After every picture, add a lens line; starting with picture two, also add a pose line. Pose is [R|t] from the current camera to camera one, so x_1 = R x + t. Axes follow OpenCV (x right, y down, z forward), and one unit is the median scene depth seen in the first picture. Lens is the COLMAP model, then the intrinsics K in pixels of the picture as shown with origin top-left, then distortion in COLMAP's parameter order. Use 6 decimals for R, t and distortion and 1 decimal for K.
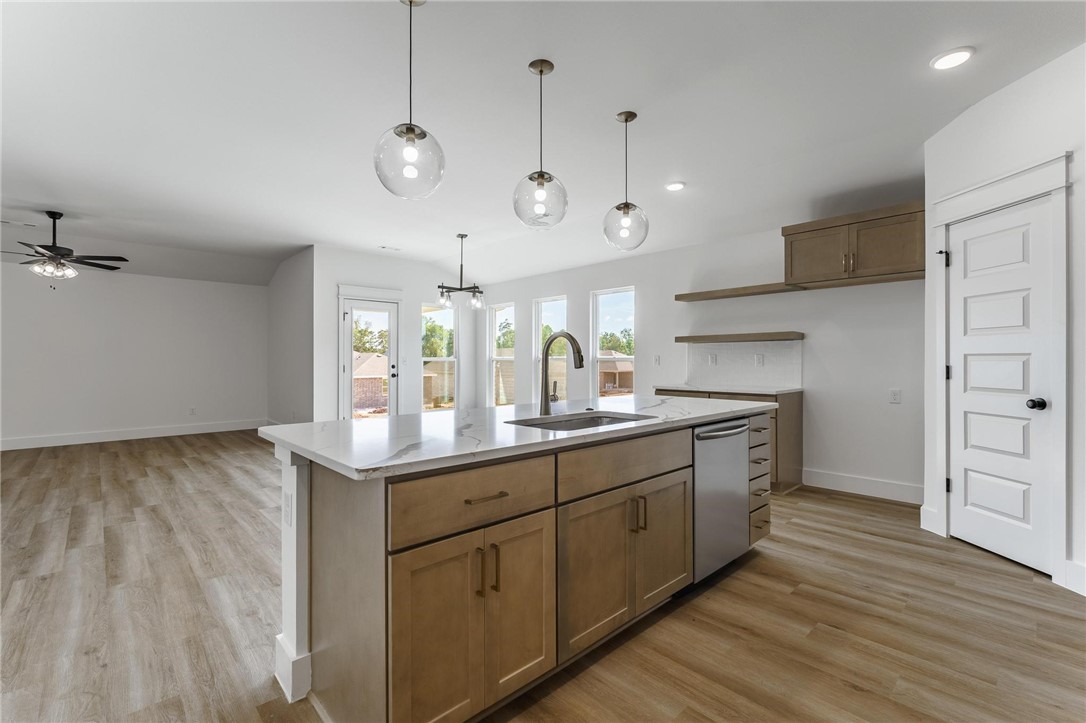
lens RADIAL K [[475.4, 0, 544.4], [0, 475.4, 359.8], [0, 0, 1]] dist [-0.000708, -0.000109]
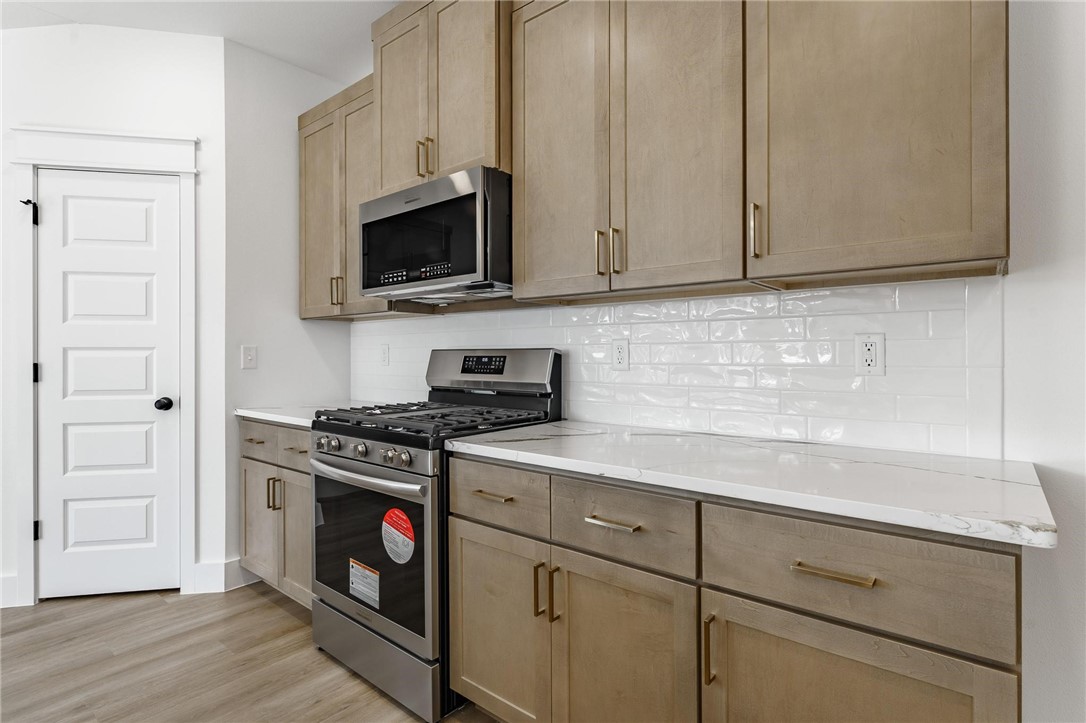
lens RADIAL K [[541.5, 0, 546.6], [0, 541.5, 353.0], [0, 0, 1]] dist [-0.001949, 0.000266]
pose [[-0.127694, 0.002643, 0.991810, -0.059395], [0.002506, 0.999994, -0.002343, 0.000926], [-0.991810, 0.002186, -0.127700, 0.359470]]
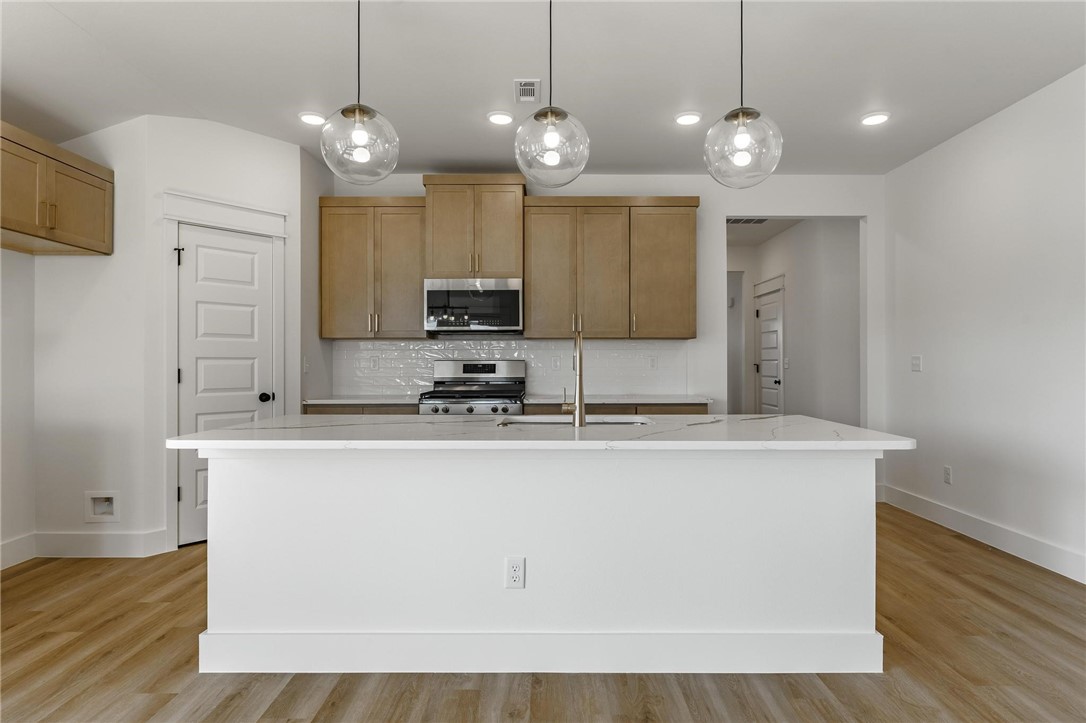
lens RADIAL K [[616.7, 0, 546.1], [0, 616.7, 362.2], [0, 0, 1]] dist [-0.002286, 0.000006]
pose [[-0.727981, 0.002534, 0.685593, -0.567182], [0.001082, 0.999996, -0.002548, 0.002994], [-0.685597, -0.001114, -0.727980, 1.470598]]
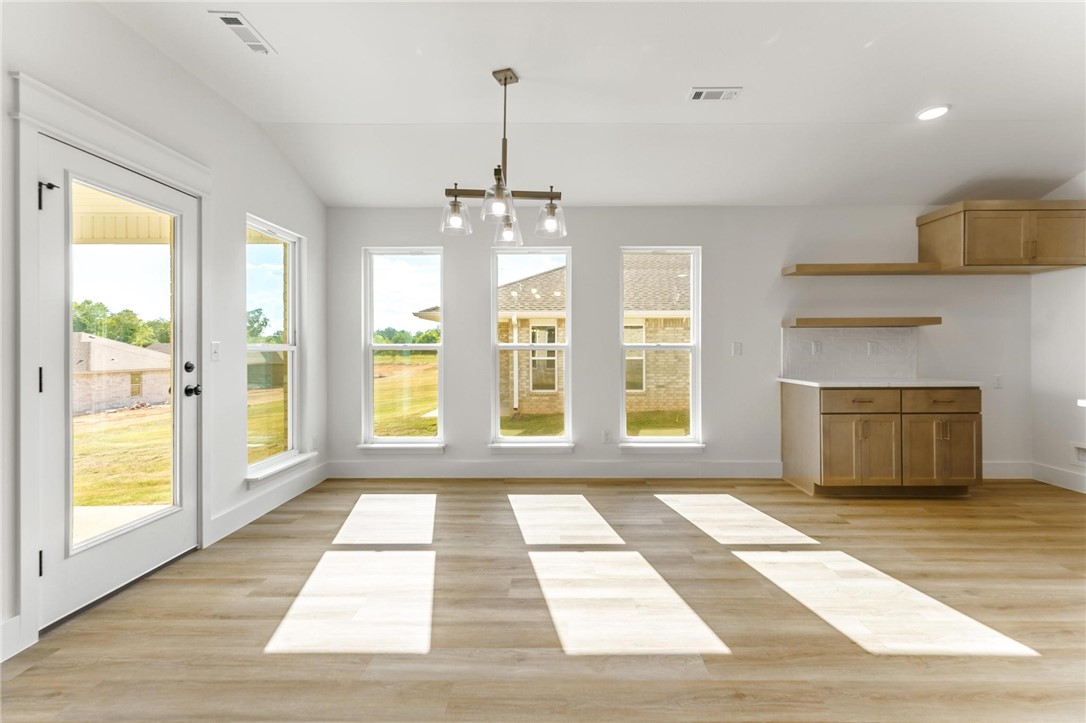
lens RADIAL K [[455.3, 0, 555.9], [0, 455.3, 349.6], [0, 0, 1]] dist [0.003004, 0.000217]
pose [[0.690637, -0.001759, 0.723199, -0.934655], [0.002166, 0.999998, 0.000364, 0.003205], [-0.723198, 0.001315, 0.690640, 1.355544]]
